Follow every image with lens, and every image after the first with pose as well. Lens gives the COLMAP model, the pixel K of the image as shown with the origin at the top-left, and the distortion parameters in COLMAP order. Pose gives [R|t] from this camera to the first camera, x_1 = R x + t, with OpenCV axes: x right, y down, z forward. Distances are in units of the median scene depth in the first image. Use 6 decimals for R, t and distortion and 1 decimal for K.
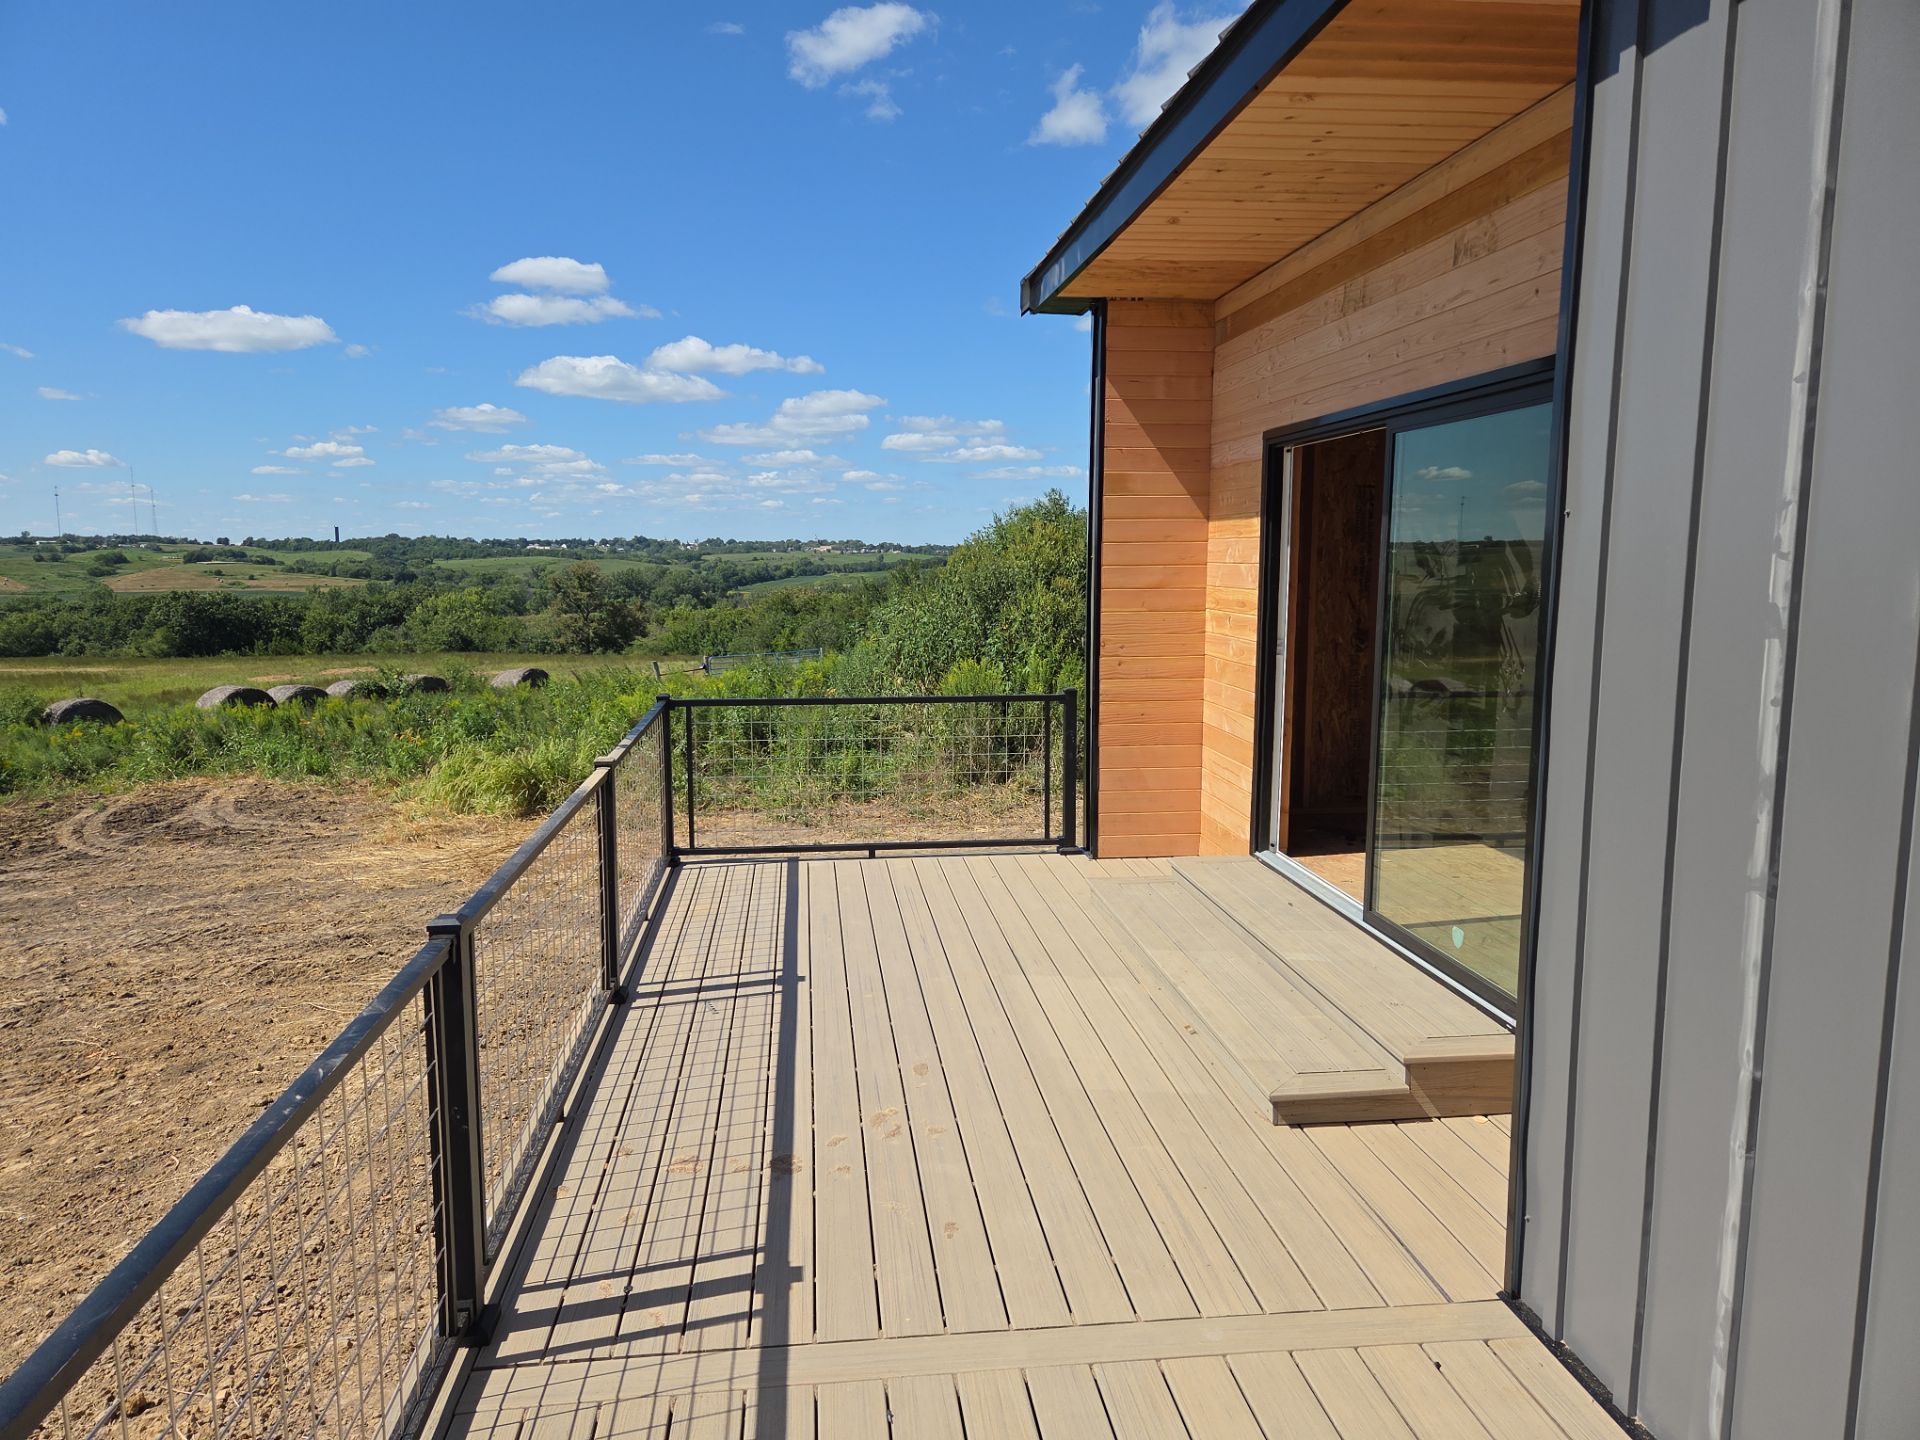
lens RADIAL K [[1287.4, 0, 951.1], [0, 1287.4, 716.5], [0, 0, 1]] dist [0.044424, -0.000734]
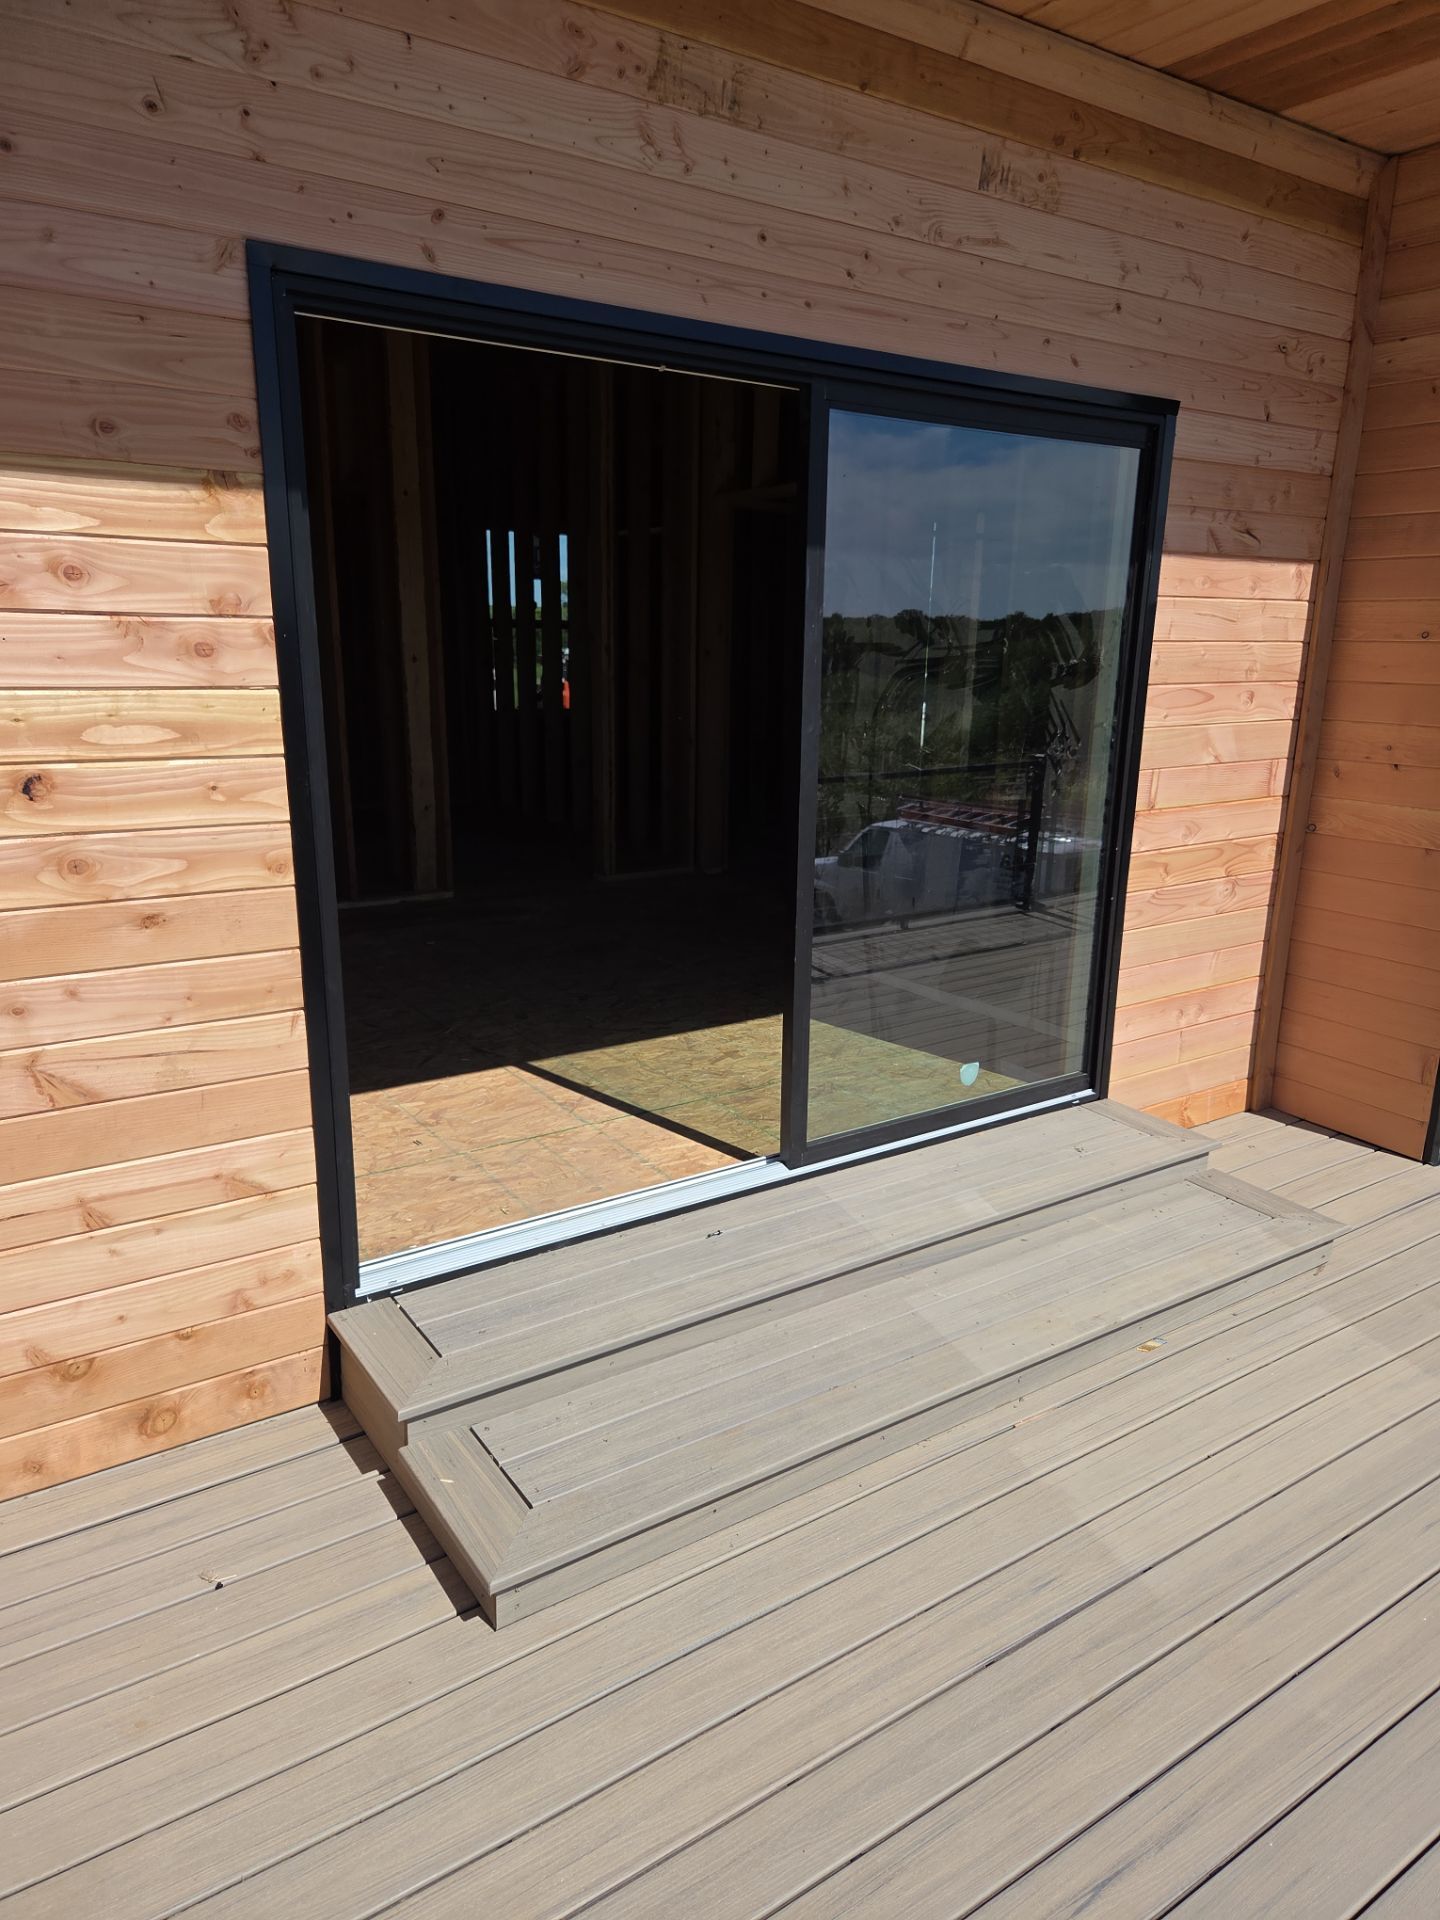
lens RADIAL K [[1287.4, 0, 720.8], [0, 1287.4, 966.4], [0, 0, 1]] dist [0.044424, -0.000734]
pose [[-0.468353, -0.234085, 0.851968, -0.339987], [0.097195, 0.944763, 0.313012, -0.251536], [-0.878179, 0.229407, -0.419730, 2.065244]]
